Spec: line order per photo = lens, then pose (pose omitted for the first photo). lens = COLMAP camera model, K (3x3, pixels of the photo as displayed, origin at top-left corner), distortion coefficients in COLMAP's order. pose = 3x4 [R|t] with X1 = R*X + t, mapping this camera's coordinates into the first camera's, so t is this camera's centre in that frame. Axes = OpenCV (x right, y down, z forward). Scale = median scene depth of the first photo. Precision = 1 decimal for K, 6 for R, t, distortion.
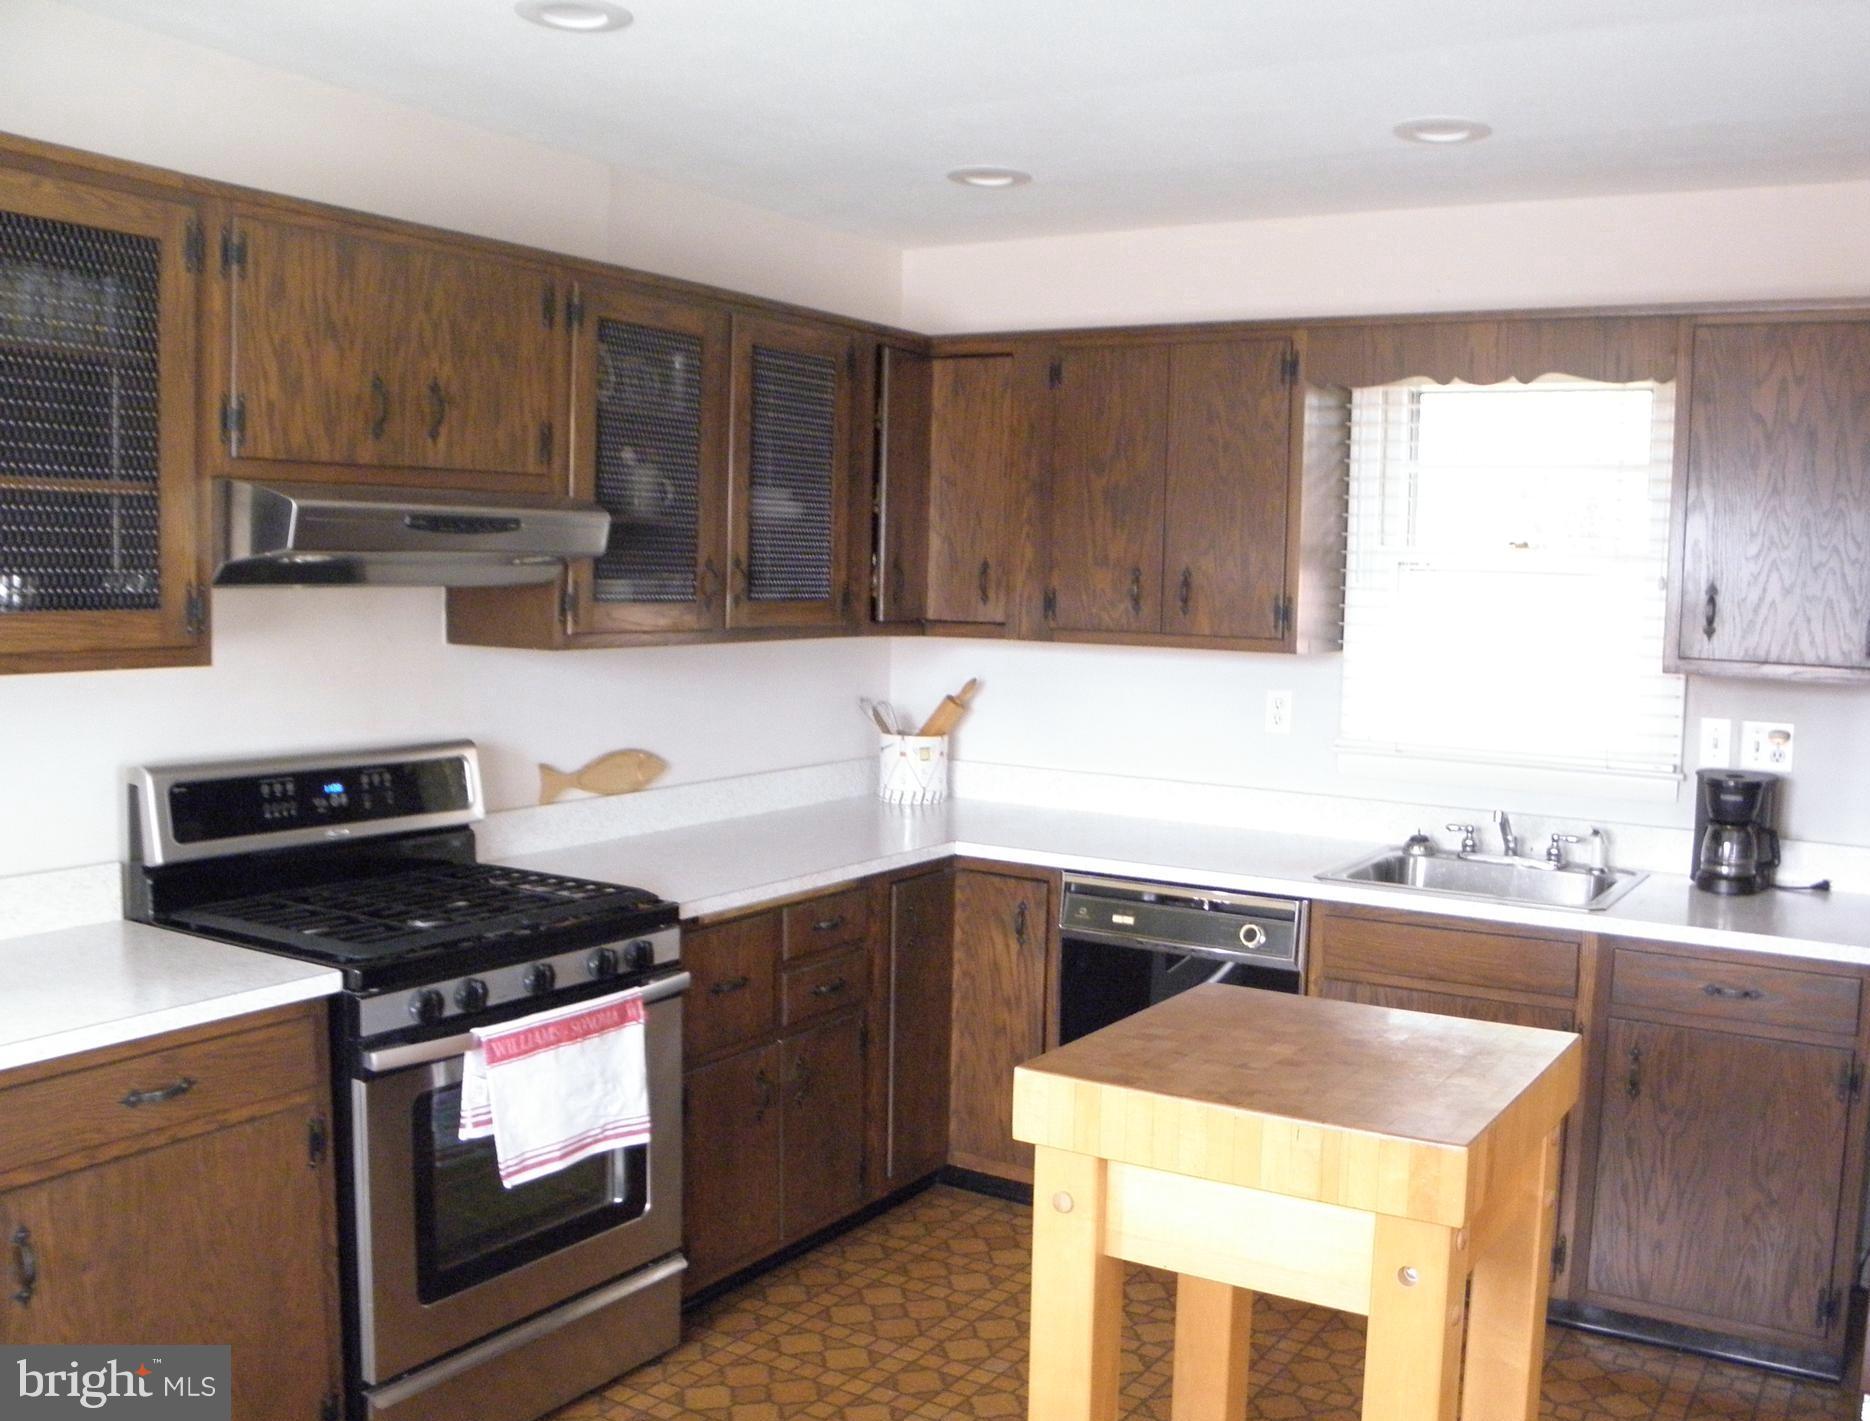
lens RADIAL K [[1722.1, 0, 1006.3], [0, 1722.1, 769.3], [0, 0, 1]] dist [-0.200349, 0.197730]
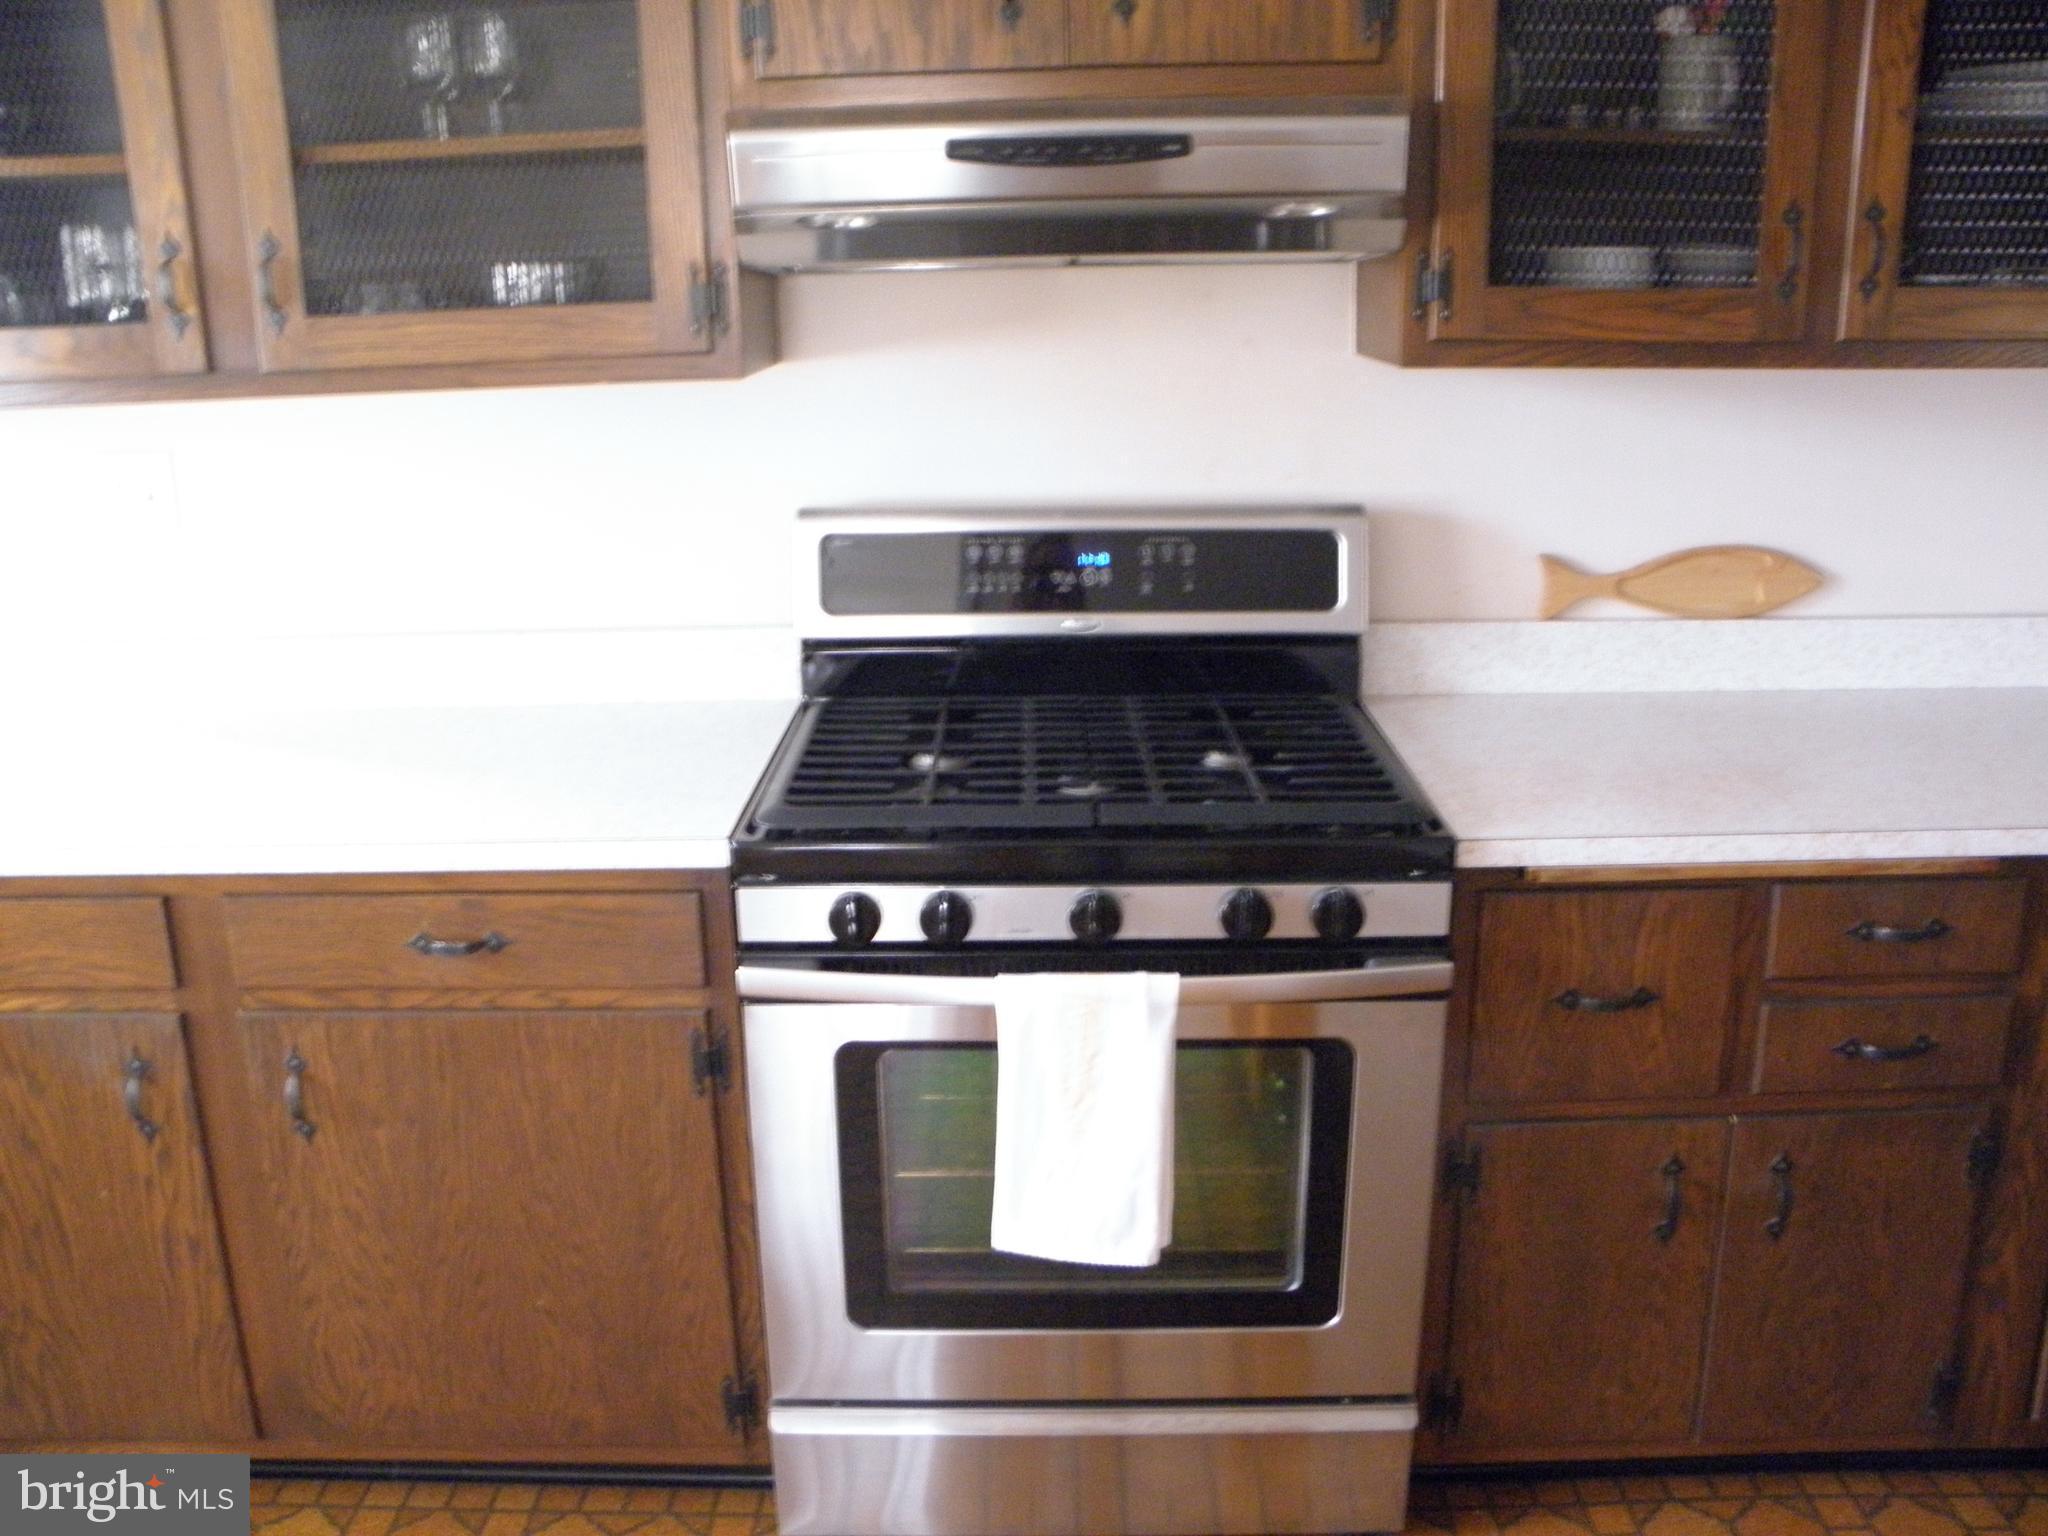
lens RADIAL K [[1755.3, 0, 1024.0], [0, 1755.3, 768.0], [0, 0, 1]] dist [-0.159967, 0.105869]
pose [[0.500588, 0.210720, -0.839648, 0.195675], [-0.068111, 0.976503, 0.204458, -0.047394], [0.863002, -0.045160, 0.503178, 0.569981]]
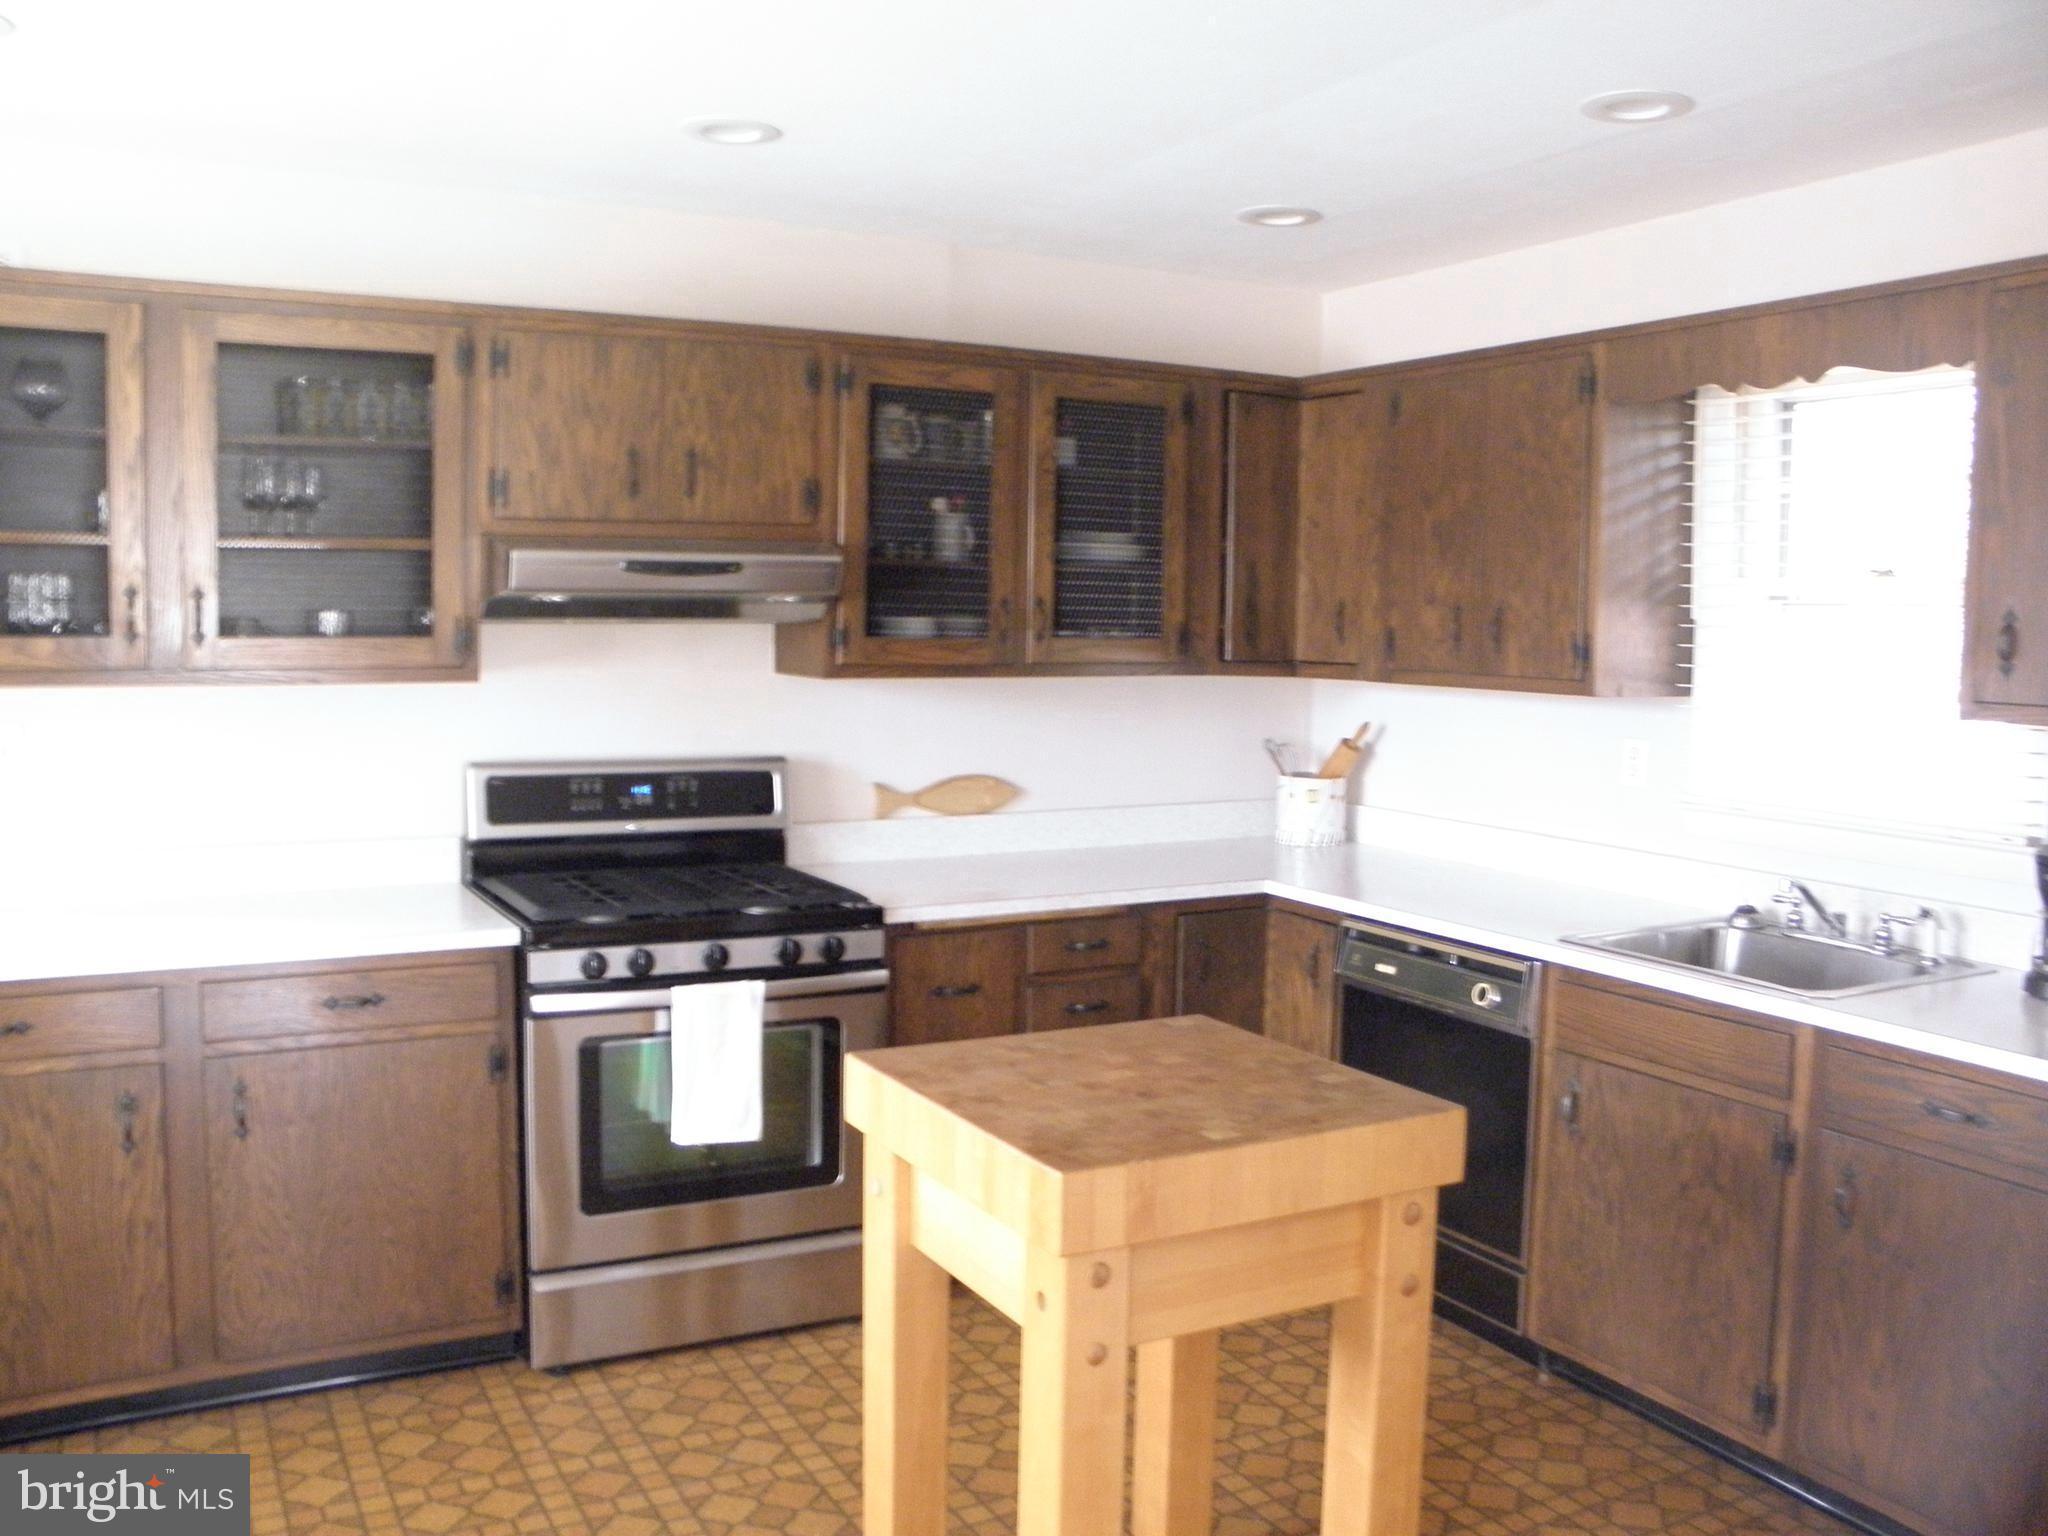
lens RADIAL K [[1734.3, 0, 1017.3], [0, 1734.3, 776.9], [0, 0, 1]] dist [-0.193385, 0.180360]
pose [[0.859551, 0.036384, -0.509753, 0.428388], [-0.052538, 0.998469, -0.017323, 0.008664], [0.508342, 0.041672, 0.860146, 0.073340]]
